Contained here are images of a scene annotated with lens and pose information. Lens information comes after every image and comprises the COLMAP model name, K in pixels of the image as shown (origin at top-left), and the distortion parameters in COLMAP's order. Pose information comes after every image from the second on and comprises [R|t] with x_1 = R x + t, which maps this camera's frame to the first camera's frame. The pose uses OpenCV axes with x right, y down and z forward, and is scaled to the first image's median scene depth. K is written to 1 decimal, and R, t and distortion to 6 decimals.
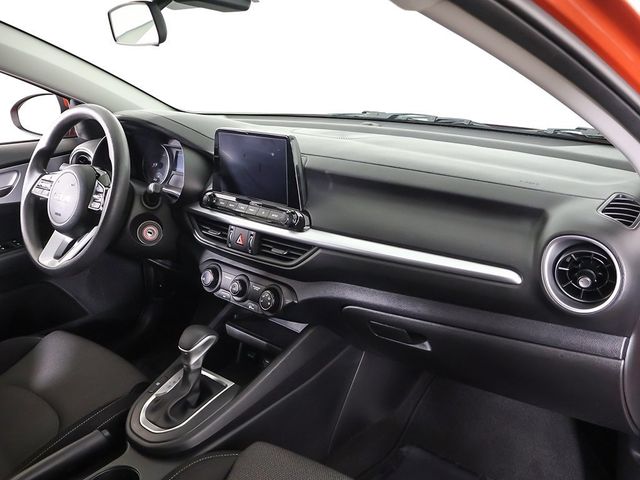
lens RADIAL K [[607.8, 0, 320.0], [0, 607.8, 240.0], [0, 0, 1]] dist [0.010943, 0.004464]
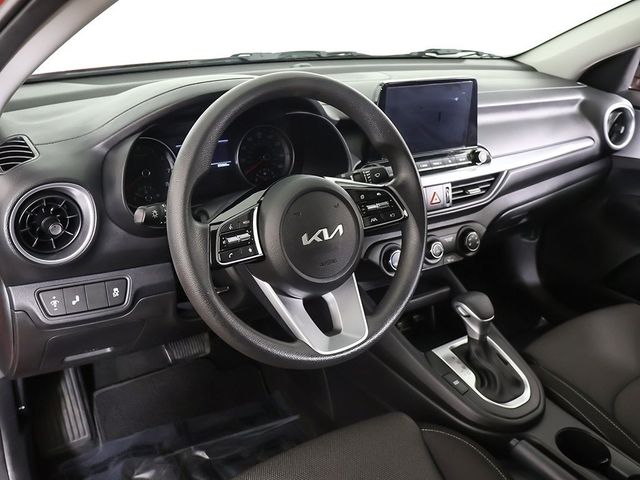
lens RADIAL K [[607.8, 0, 320.0], [0, 607.8, 240.0], [0, 0, 1]] dist [0.010943, 0.004464]
pose [[0.269108, -0.354279, 0.895582, -1.005313], [0.252641, 0.923290, 0.289325, -0.247979], [-0.929384, 0.148401, 0.337969, 0.839755]]
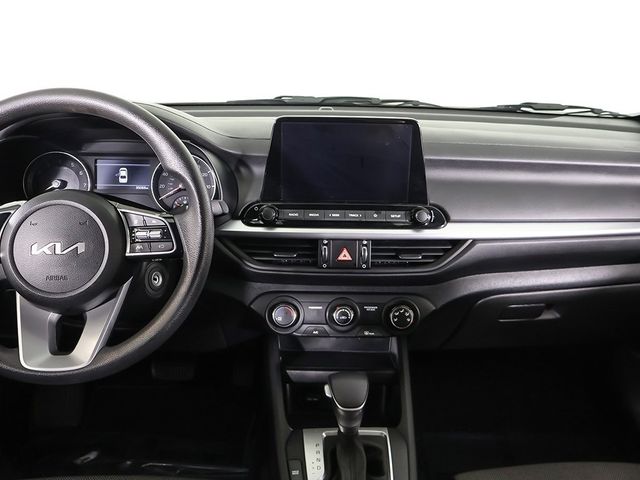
lens RADIAL K [[607.8, 0, 320.0], [0, 607.8, 240.0], [0, 0, 1]] dist [0.010943, 0.004464]
pose [[0.727459, -0.178873, 0.662425, -0.663180], [0.172620, 0.982081, 0.075622, -0.083587], [-0.664082, 0.059336, 0.745301, 0.416995]]
